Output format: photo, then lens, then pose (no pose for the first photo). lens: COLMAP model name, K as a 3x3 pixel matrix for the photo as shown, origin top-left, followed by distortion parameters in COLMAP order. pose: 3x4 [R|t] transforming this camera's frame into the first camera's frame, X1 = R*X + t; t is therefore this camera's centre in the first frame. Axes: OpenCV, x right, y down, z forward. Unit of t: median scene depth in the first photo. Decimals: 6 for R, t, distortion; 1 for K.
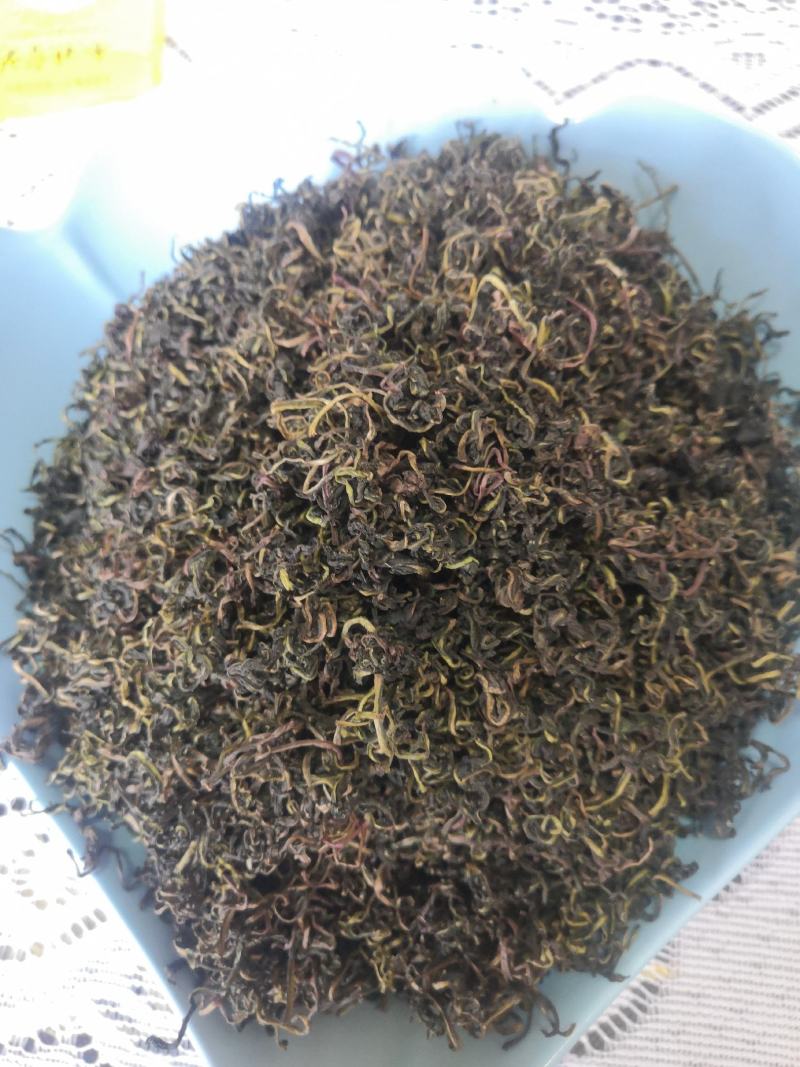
lens RADIAL K [[886.5, 0, 399.7], [0, 886.5, 548.9], [0, 0, 1]] dist [-0.129599, 0.129635]
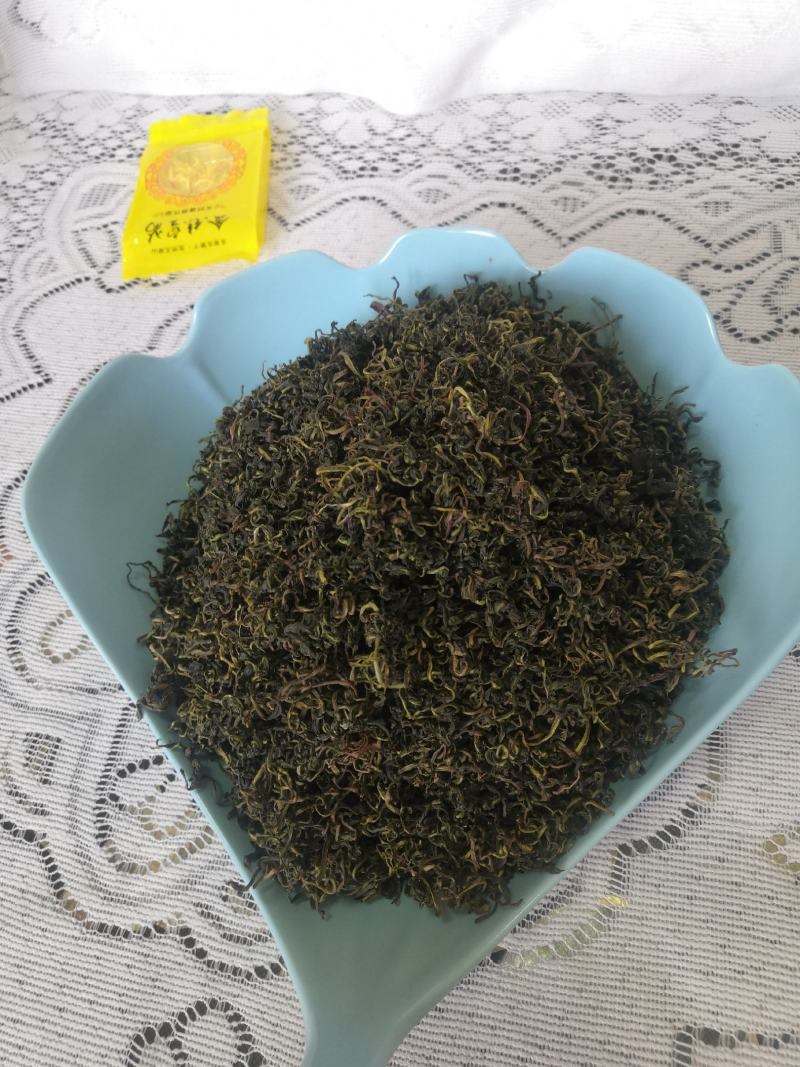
lens RADIAL K [[886.5, 0, 399.7], [0, 886.5, 548.9], [0, 0, 1]] dist [-0.129599, 0.129635]
pose [[0.993395, 0.000401, -0.114744, 0.165115], [-0.011980, 0.994891, -0.100245, 0.121948], [0.114117, 0.100957, 0.988324, -0.490710]]
